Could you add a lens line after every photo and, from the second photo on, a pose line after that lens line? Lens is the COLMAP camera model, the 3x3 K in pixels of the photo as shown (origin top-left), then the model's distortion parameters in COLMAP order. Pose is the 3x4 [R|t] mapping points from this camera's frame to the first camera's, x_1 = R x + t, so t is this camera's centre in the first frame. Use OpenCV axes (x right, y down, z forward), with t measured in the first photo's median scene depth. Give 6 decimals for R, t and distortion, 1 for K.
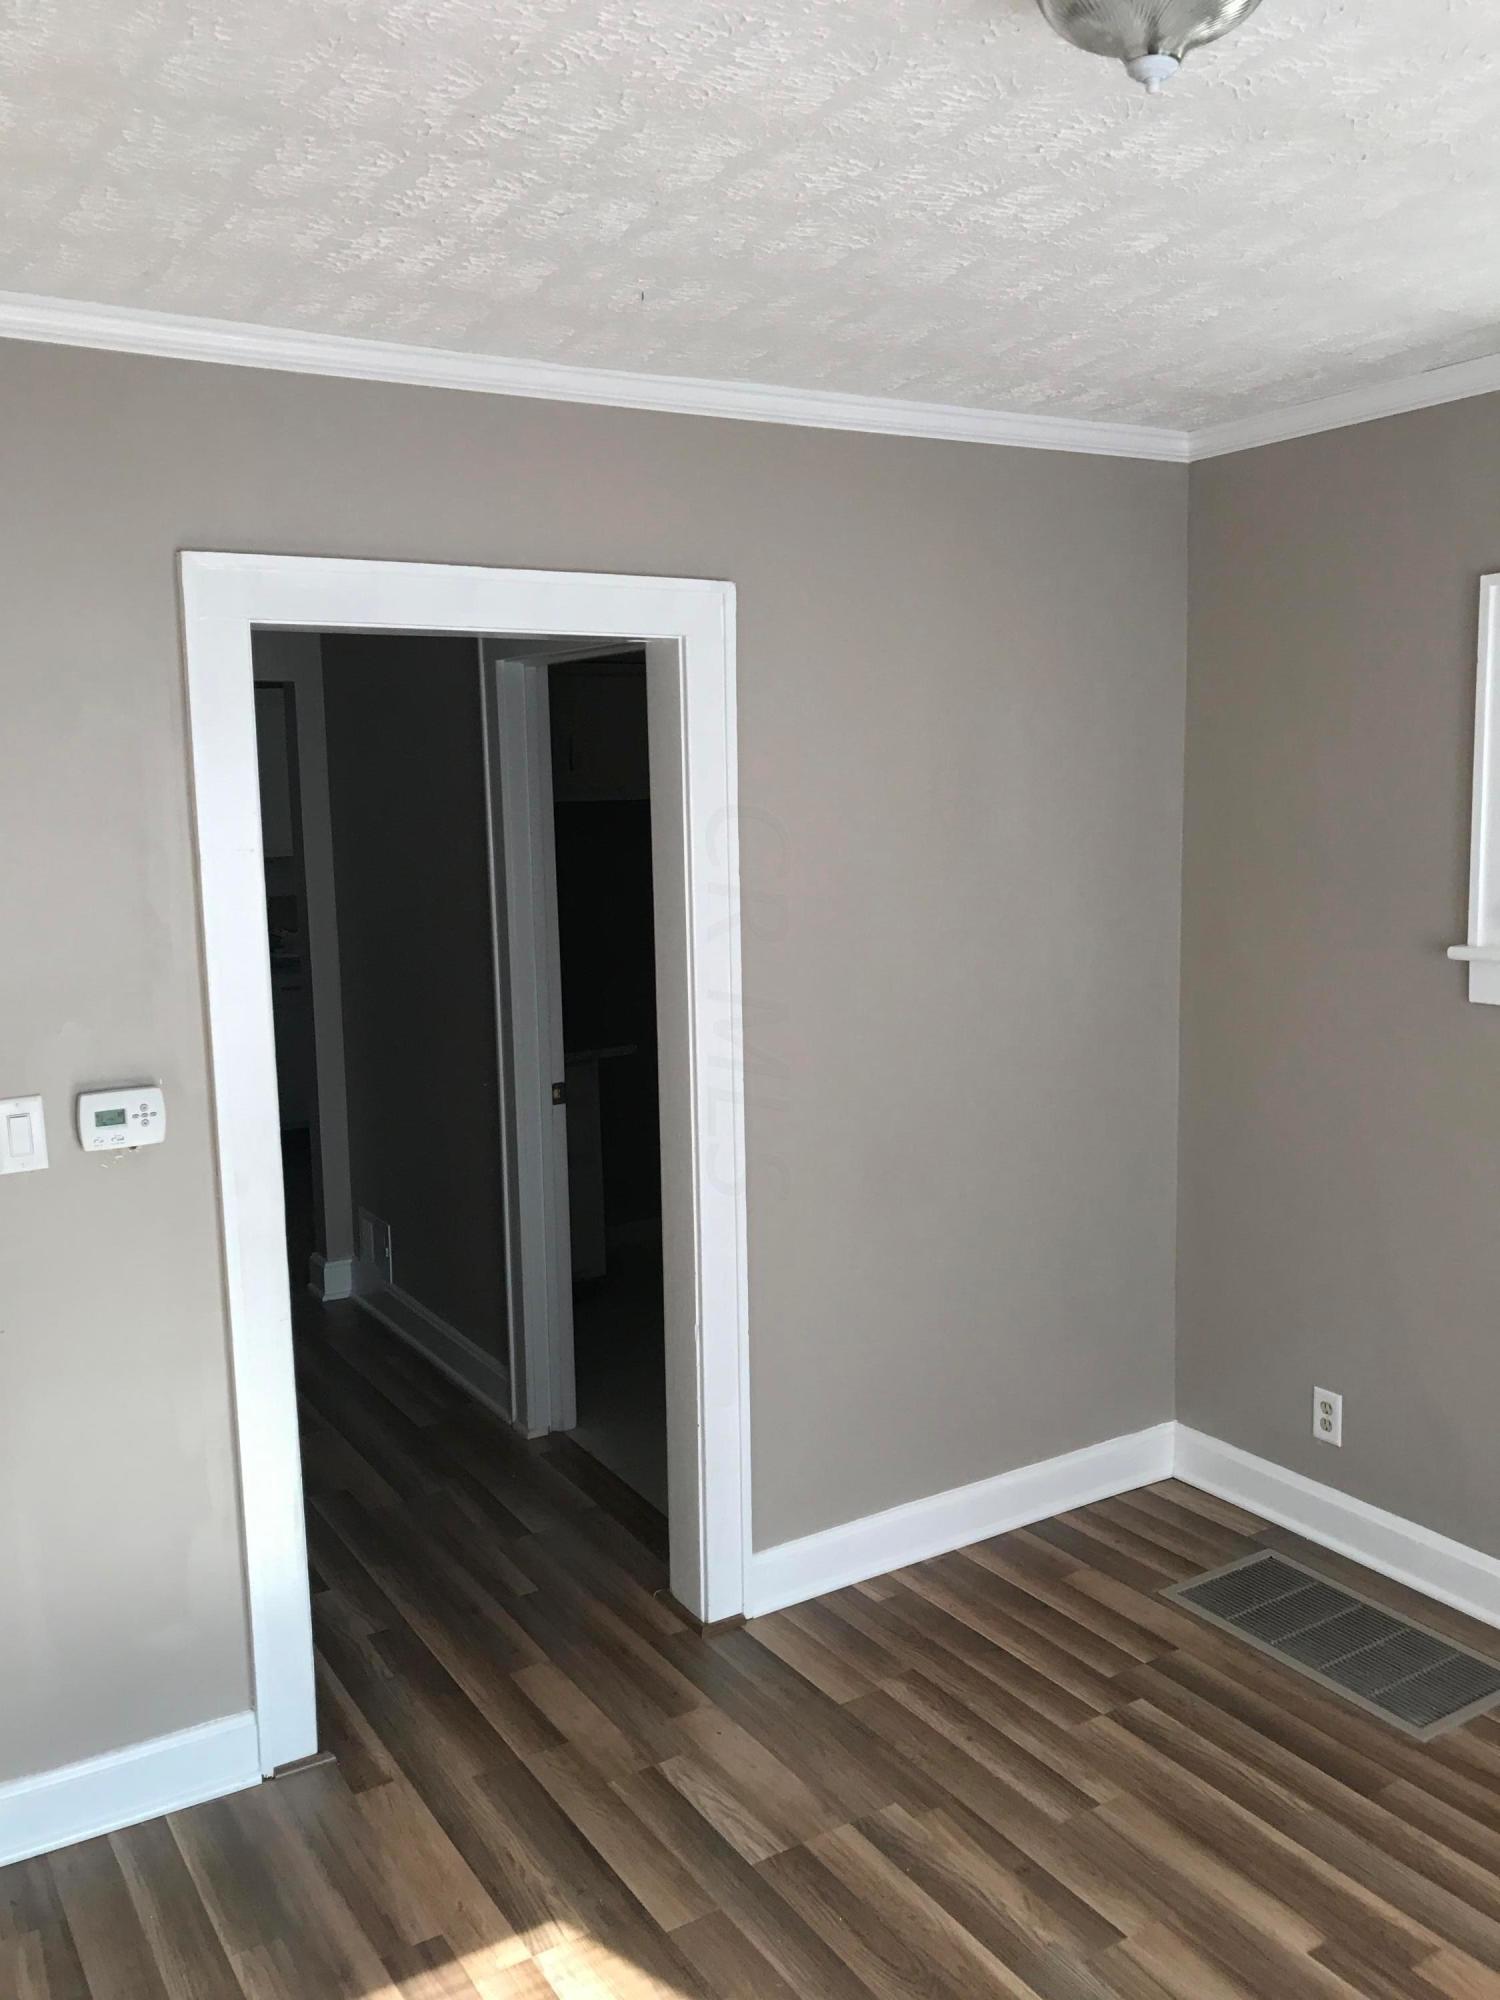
lens RADIAL K [[1658.9, 0, 746.8], [0, 1658.9, 990.8], [0, 0, 1]] dist [0.016382, -0.004854]
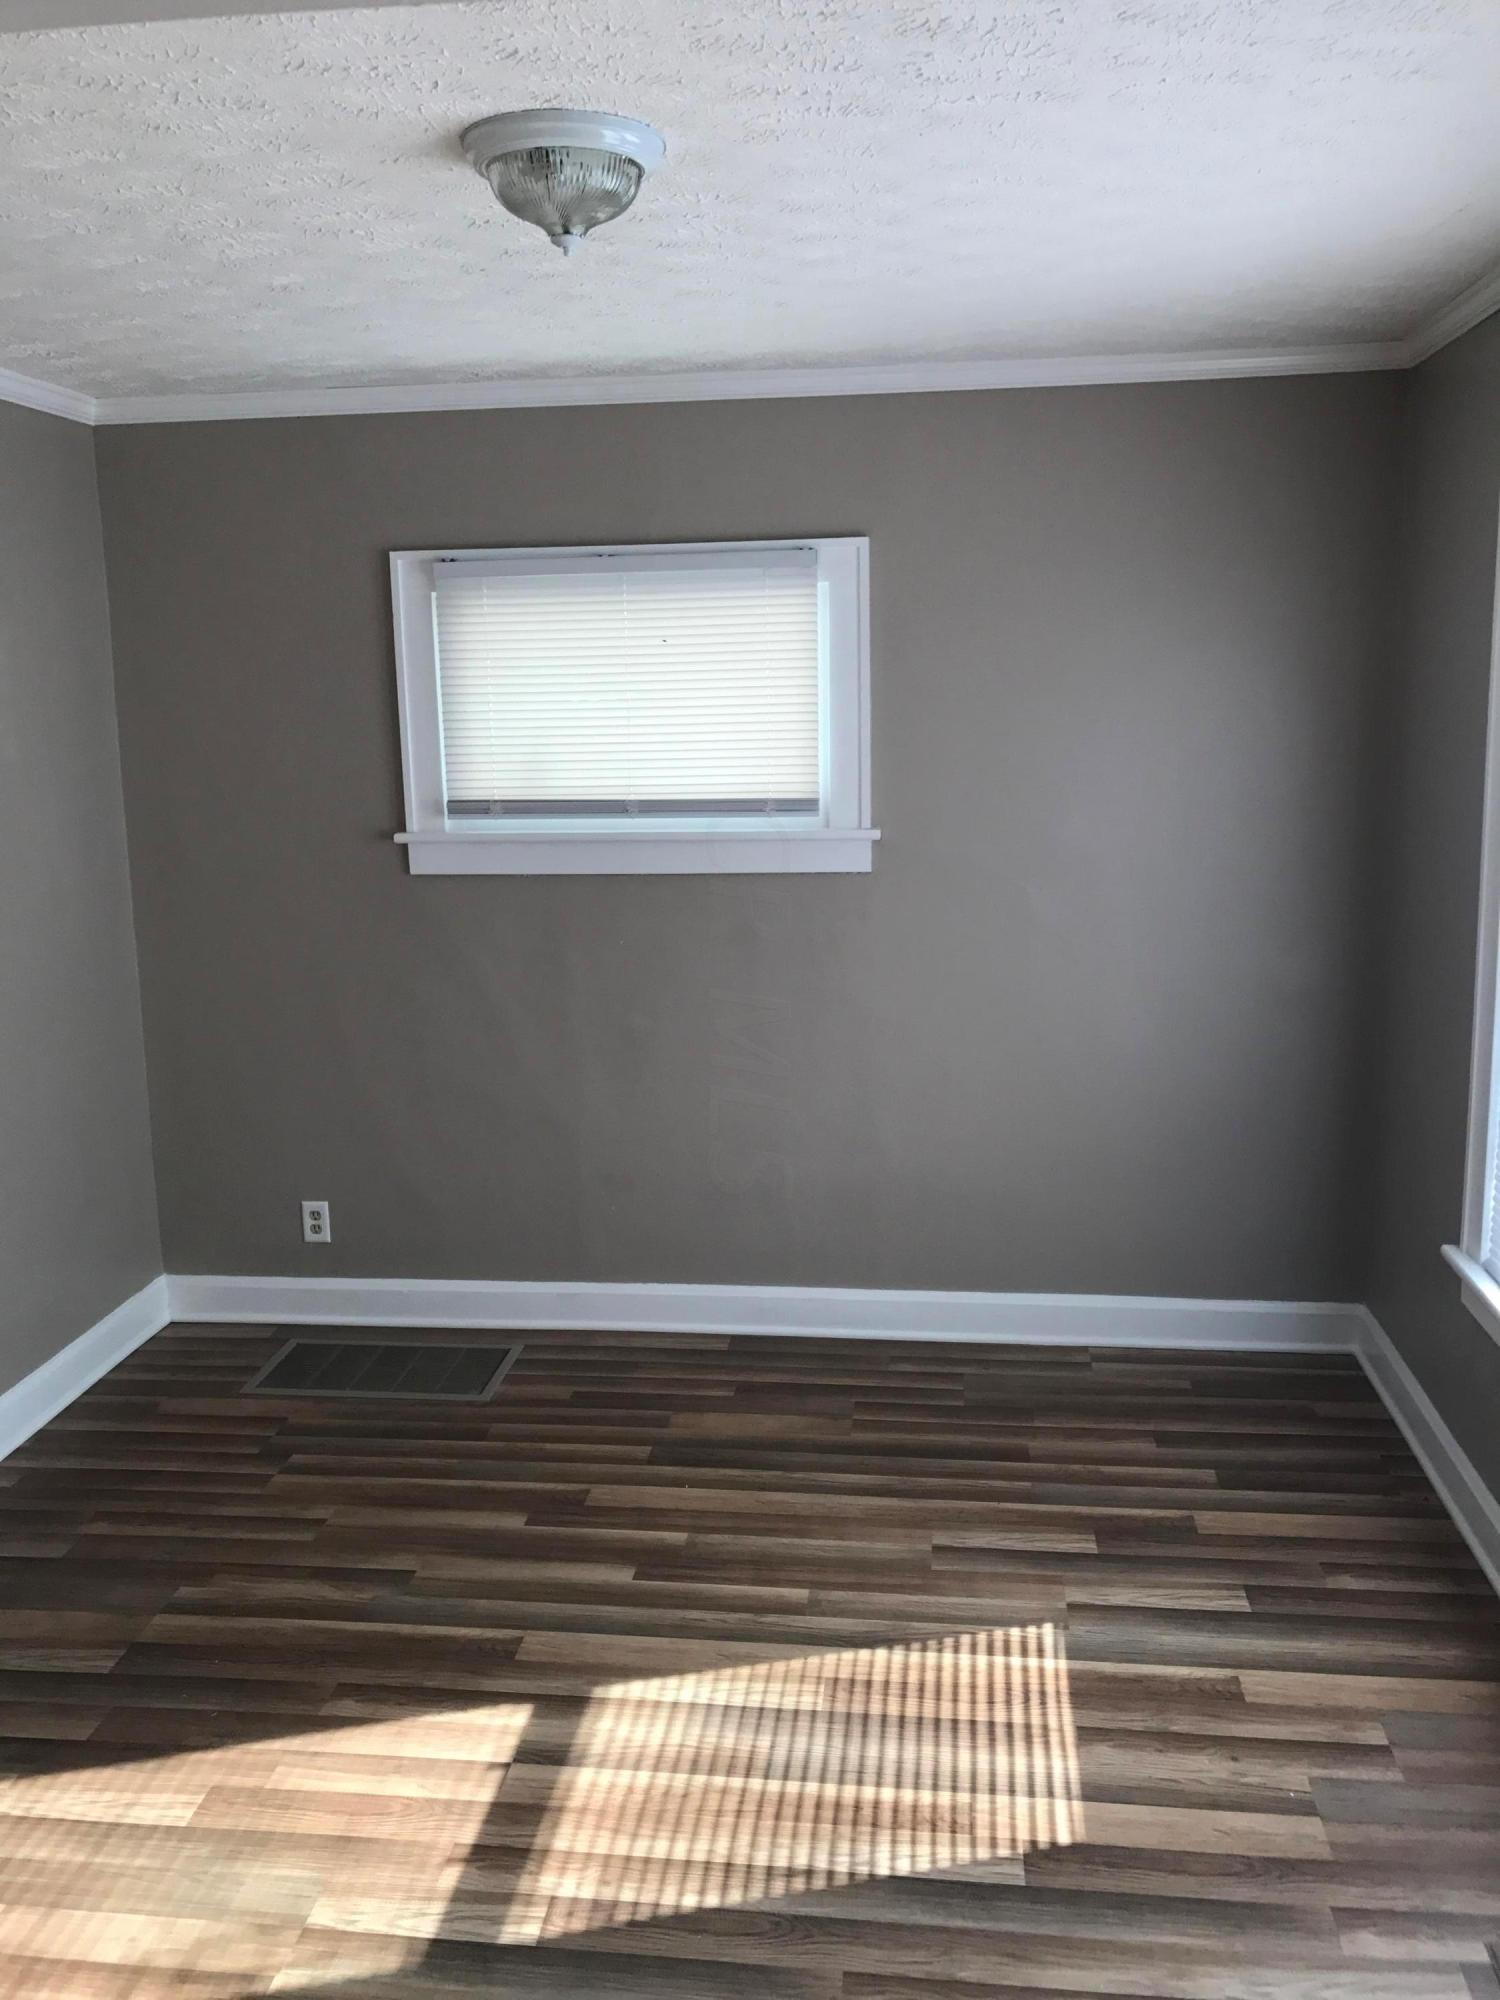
lens RADIAL K [[1658.9, 0, 742.5], [0, 1658.9, 1002.4], [0, 0, 1]] dist [0.016382, -0.004854]
pose [[0.630331, -0.141586, 0.763306, -0.438061], [0.109876, 0.989601, 0.092828, 0.014340], [-0.768511, 0.025356, 0.639334, -0.054563]]
